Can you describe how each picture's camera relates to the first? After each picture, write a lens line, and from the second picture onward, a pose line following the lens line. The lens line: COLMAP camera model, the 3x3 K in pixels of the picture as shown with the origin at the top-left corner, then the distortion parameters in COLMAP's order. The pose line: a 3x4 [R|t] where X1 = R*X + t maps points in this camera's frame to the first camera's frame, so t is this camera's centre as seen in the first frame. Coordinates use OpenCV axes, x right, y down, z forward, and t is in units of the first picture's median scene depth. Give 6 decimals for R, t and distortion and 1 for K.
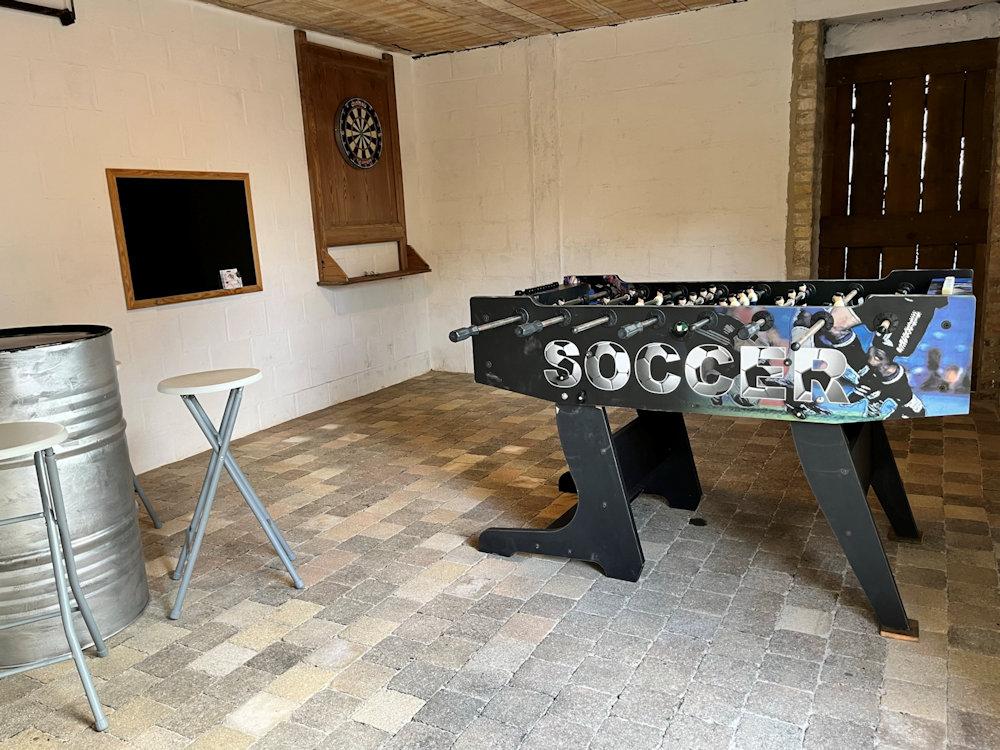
lens RADIAL K [[758.1, 0, 501.5], [0, 758.1, 367.7], [0, 0, 1]] dist [0.001736, -0.011862]
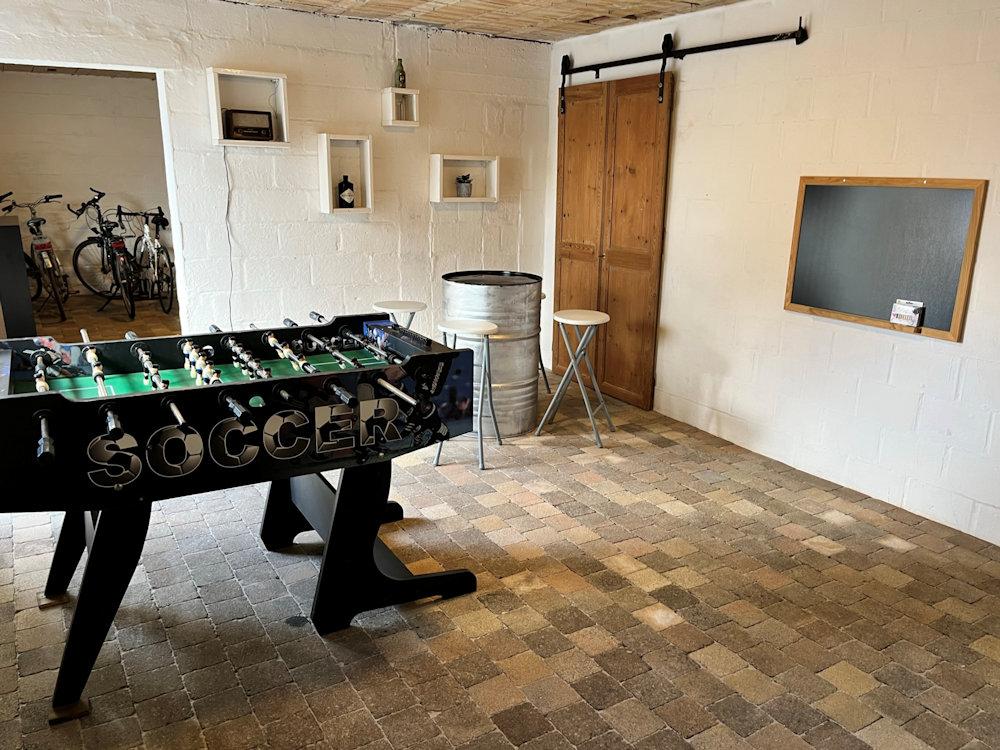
lens RADIAL K [[758.1, 0, 501.5], [0, 758.1, 384.5], [0, 0, 1]] dist [0.001736, -0.011862]
pose [[-0.496361, 0.274304, -0.823640, 0.580348], [-0.161786, 0.902916, 0.398206, -0.323342], [0.852908, 0.330907, -0.403794, 1.068170]]
